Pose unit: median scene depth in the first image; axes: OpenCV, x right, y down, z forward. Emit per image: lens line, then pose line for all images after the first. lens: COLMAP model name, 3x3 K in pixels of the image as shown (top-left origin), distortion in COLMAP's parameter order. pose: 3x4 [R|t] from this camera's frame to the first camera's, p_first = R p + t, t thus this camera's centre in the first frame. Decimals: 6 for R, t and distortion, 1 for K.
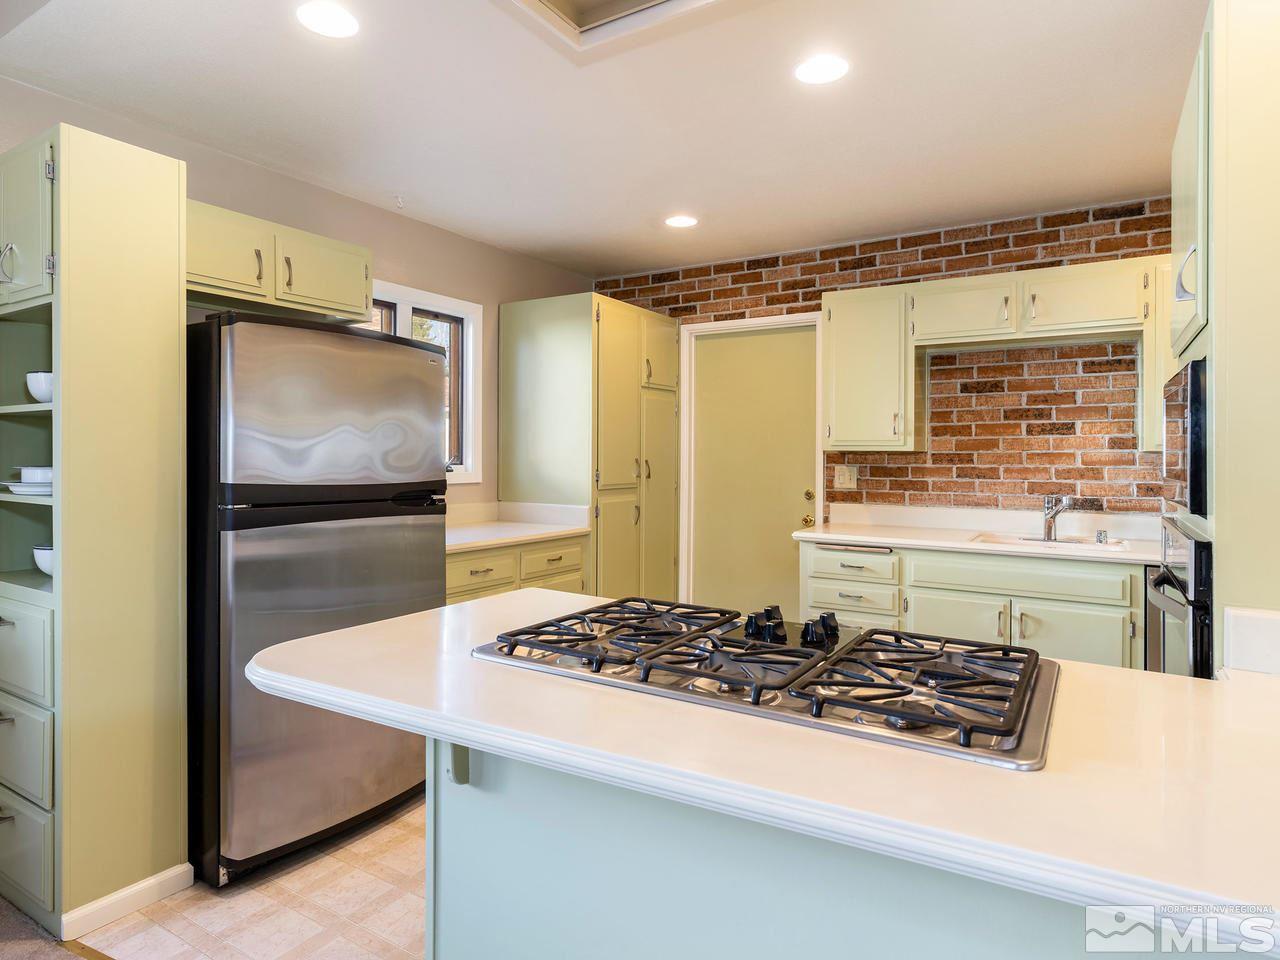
lens RADIAL K [[736.5, 0, 641.6], [0, 736.5, 460.7], [0, 0, 1]] dist [-0.001004, 0.000300]
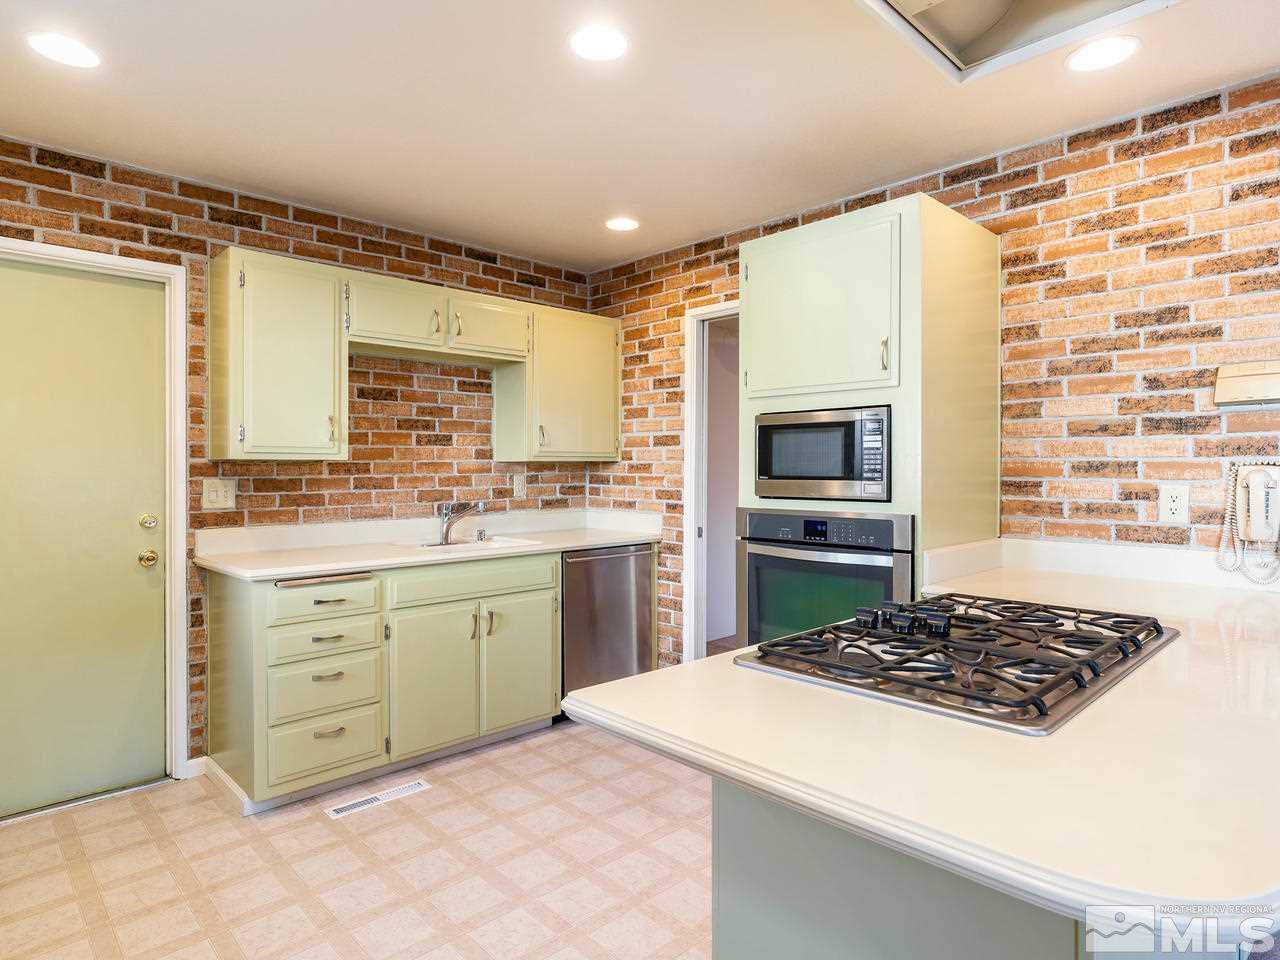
lens RADIAL K [[741.1, 0, 639.2], [0, 741.1, 472.6], [0, 0, 1]] dist [0.000712, 0.001797]
pose [[0.246418, -0.014768, 0.969051, -0.399253], [0.005946, 0.999888, 0.013726, -0.008562], [-0.969146, 0.002379, 0.246478, 0.434122]]
